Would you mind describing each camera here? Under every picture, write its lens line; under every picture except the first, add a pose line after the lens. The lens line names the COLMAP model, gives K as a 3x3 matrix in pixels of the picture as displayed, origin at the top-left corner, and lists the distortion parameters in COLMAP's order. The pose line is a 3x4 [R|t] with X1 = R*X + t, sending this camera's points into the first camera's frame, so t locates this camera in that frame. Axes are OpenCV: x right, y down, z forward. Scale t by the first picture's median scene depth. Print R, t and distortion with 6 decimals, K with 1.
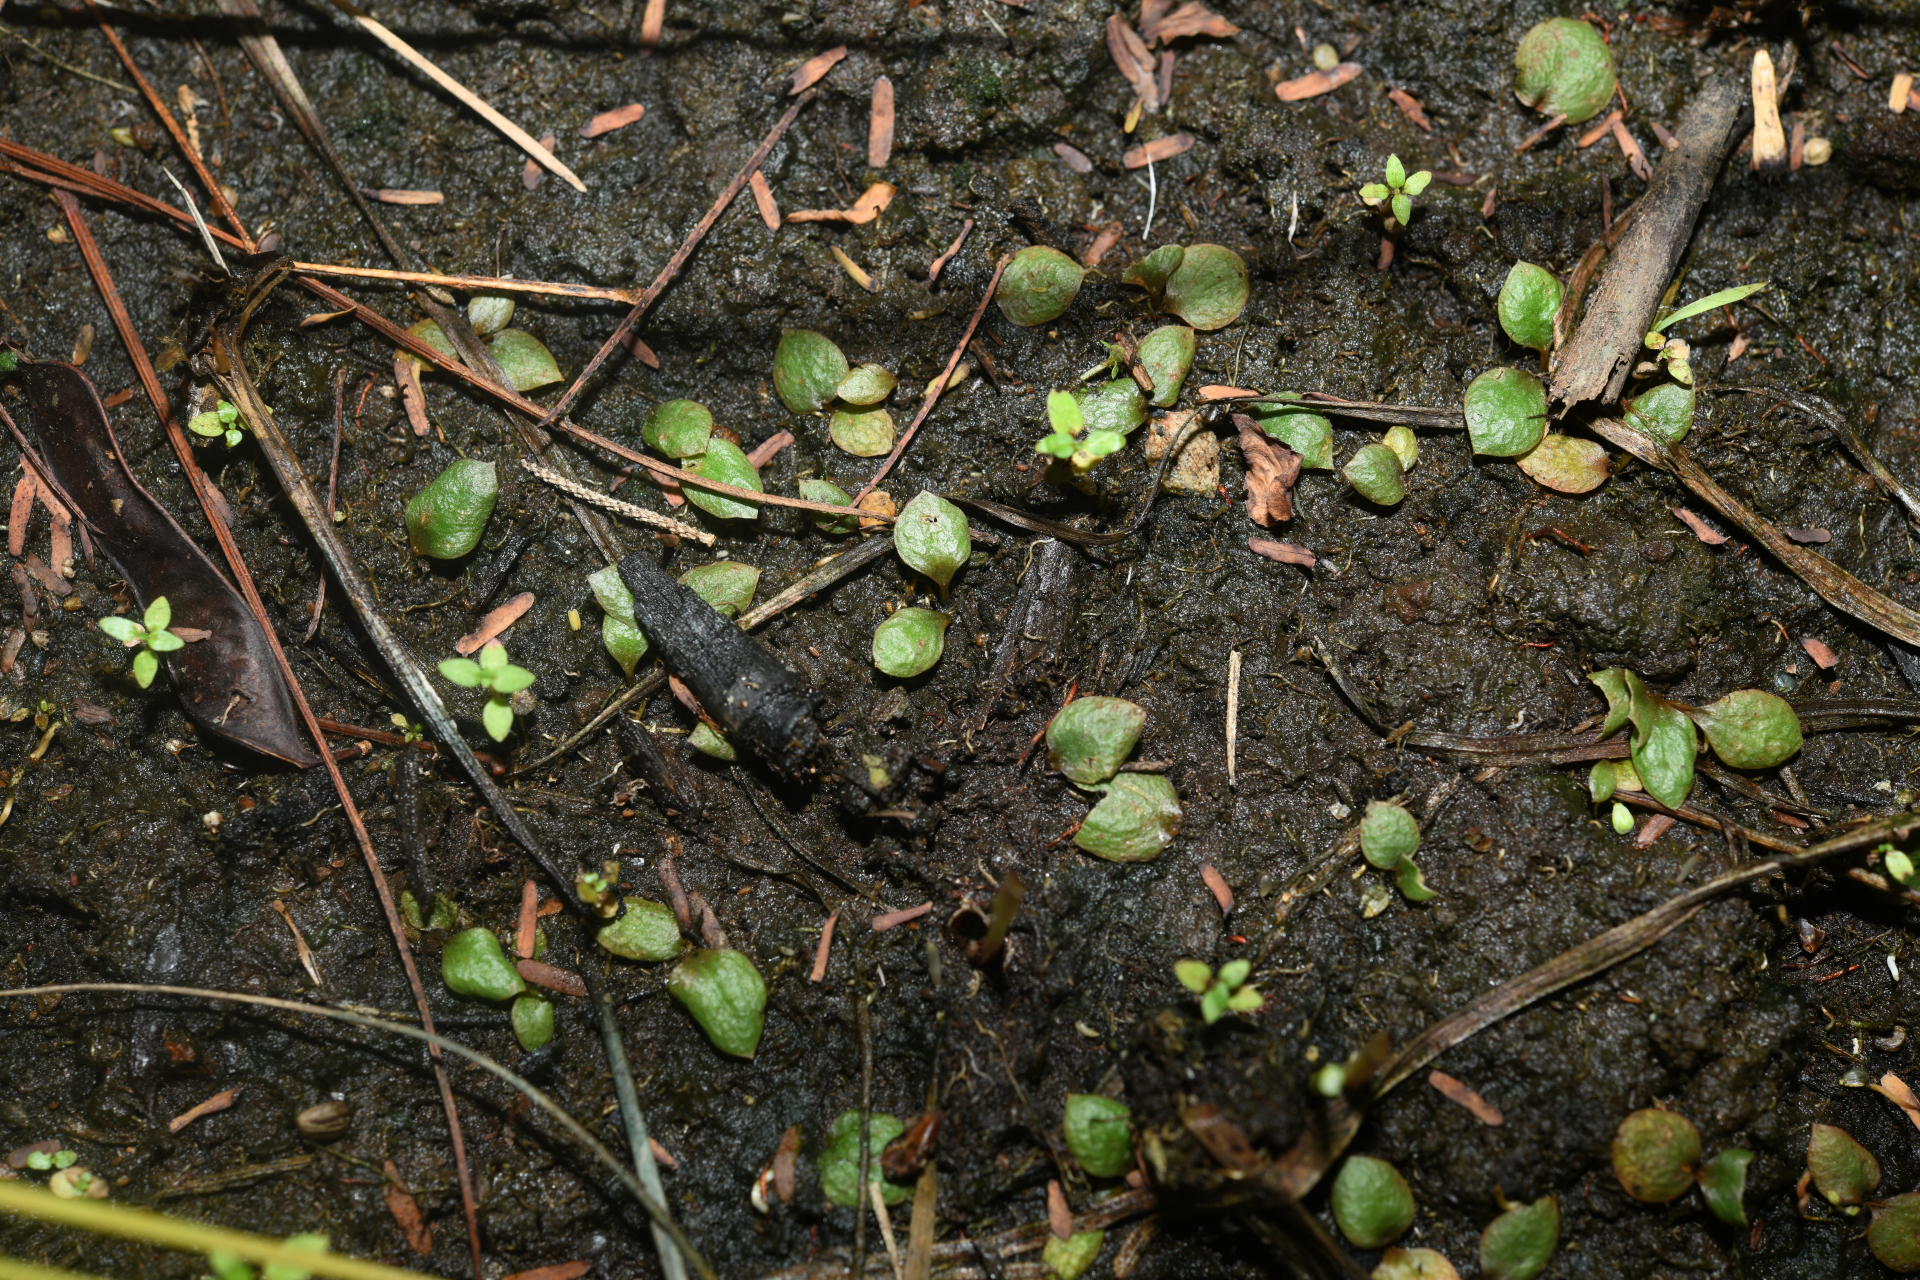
lens RADIAL K [[3379.1, 0, 960.0], [0, 3379.1, 640.0], [0, 0, 1]] dist [-0.062167, 0.381505]
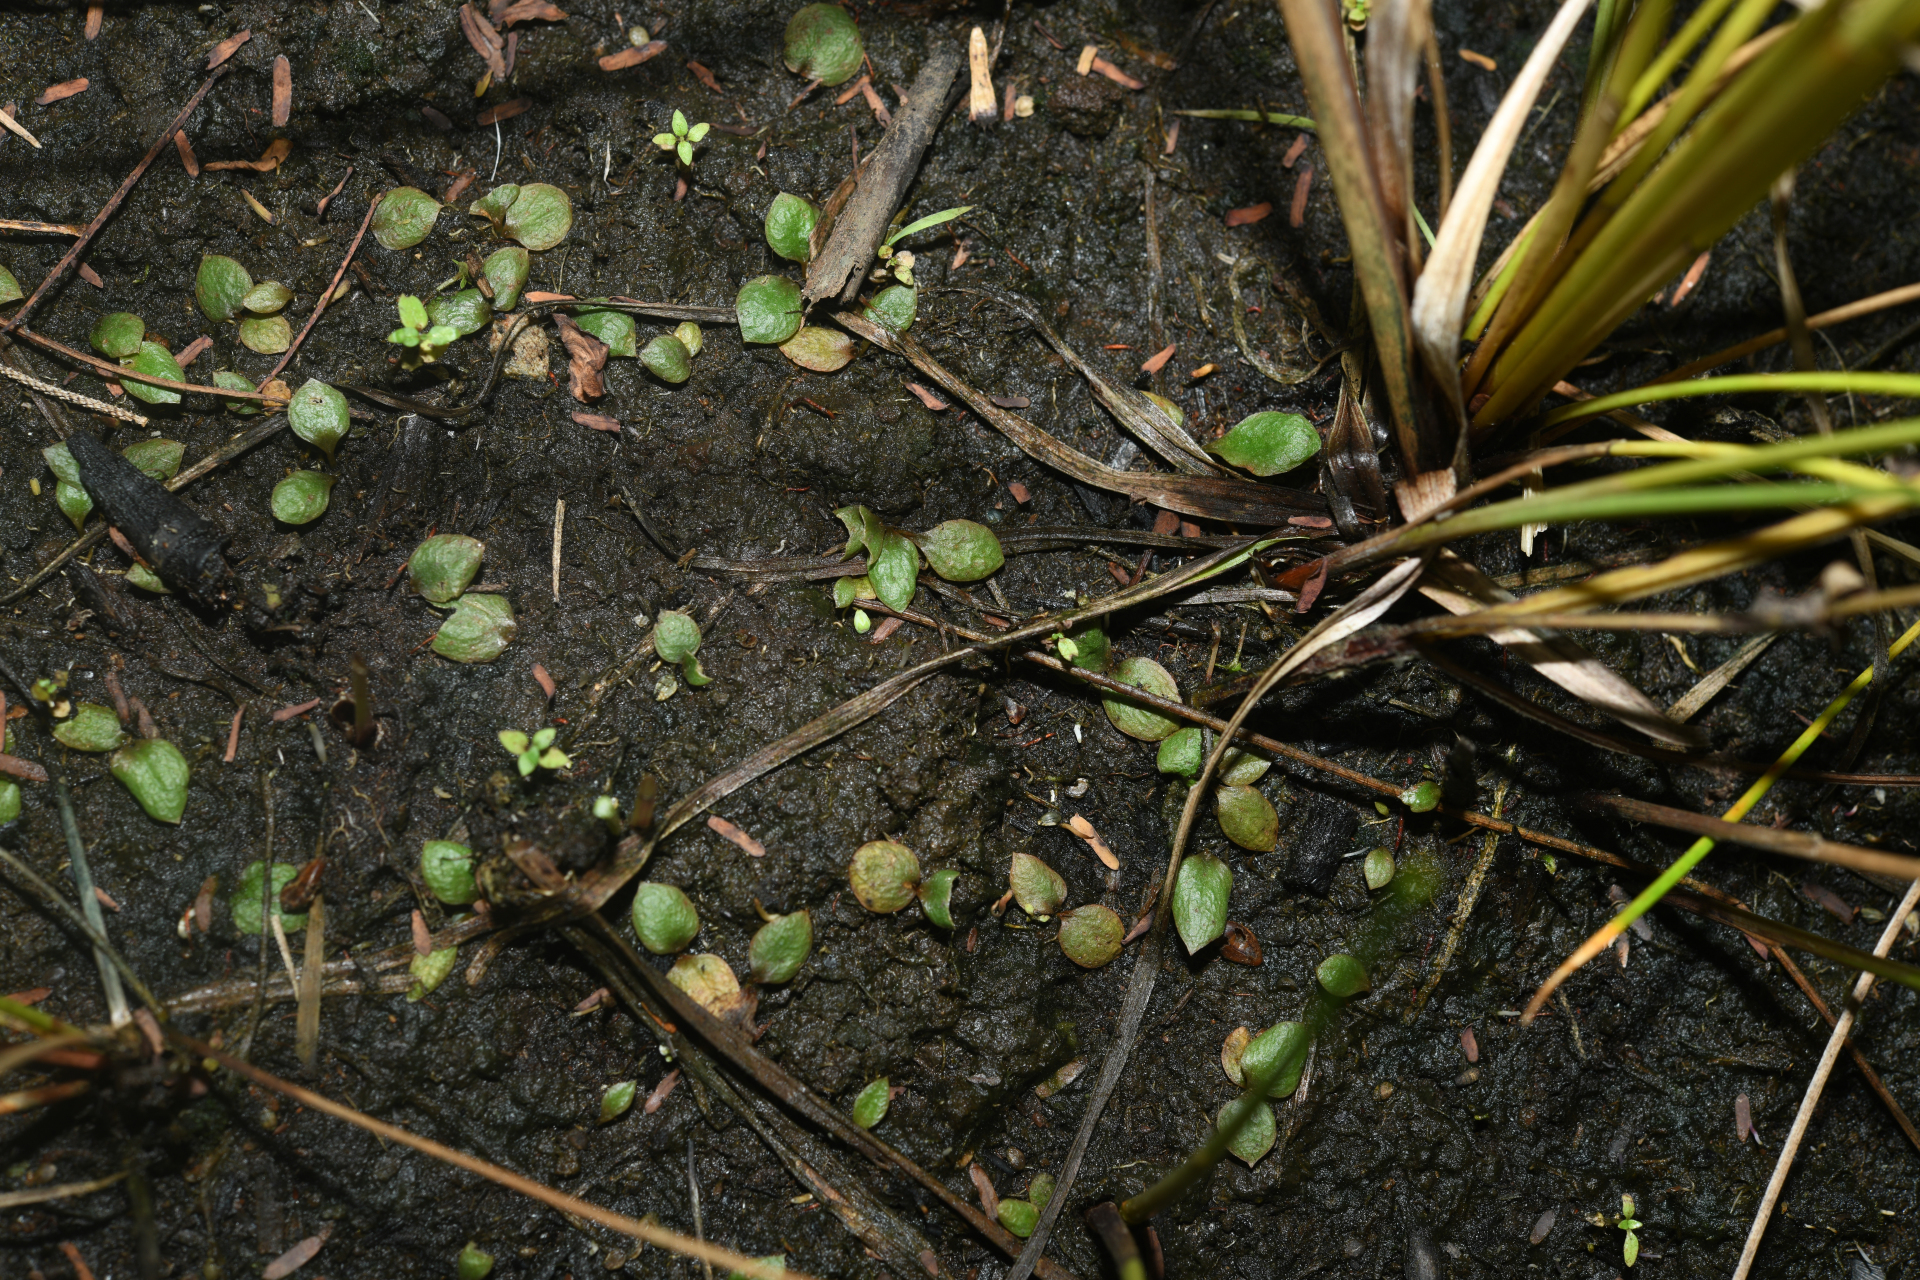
lens RADIAL K [[3379.1, 0, 960.0], [0, 3379.1, 640.0], [0, 0, 1]] dist [-0.062167, 0.381505]
pose [[0.995833, -0.023824, 0.088023, 0.117672], [0.024407, 0.999687, -0.005550, 0.066861], [-0.087863, 0.007676, 0.996103, -0.282800]]
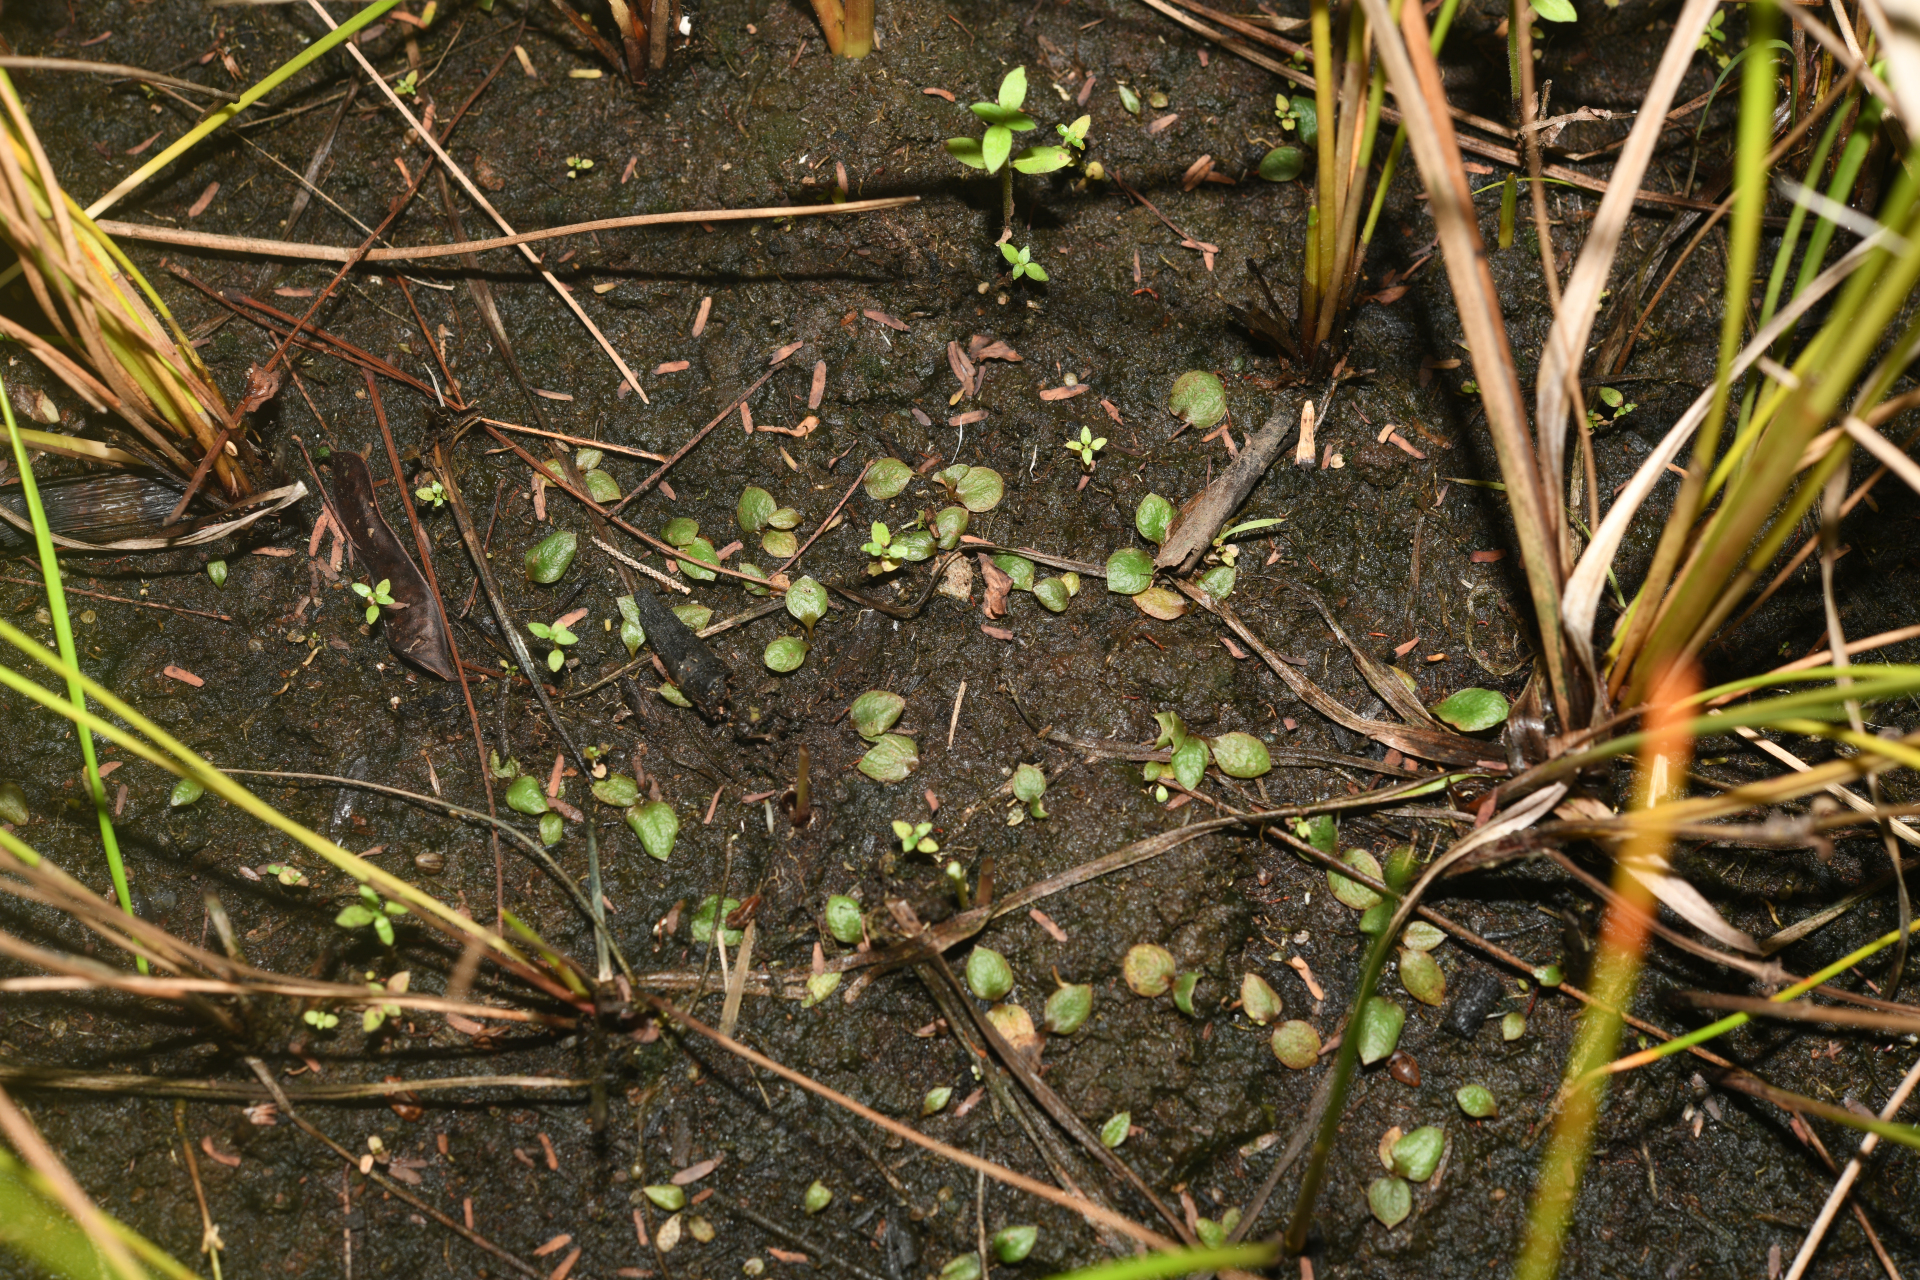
lens RADIAL K [[3379.1, 0, 960.0], [0, 3379.1, 640.0], [0, 0, 1]] dist [-0.062167, 0.381505]
pose [[0.990454, 0.117050, -0.072801, 0.207247], [-0.127655, 0.978157, -0.164054, 0.276575], [0.052009, 0.171781, 0.983761, -0.776316]]
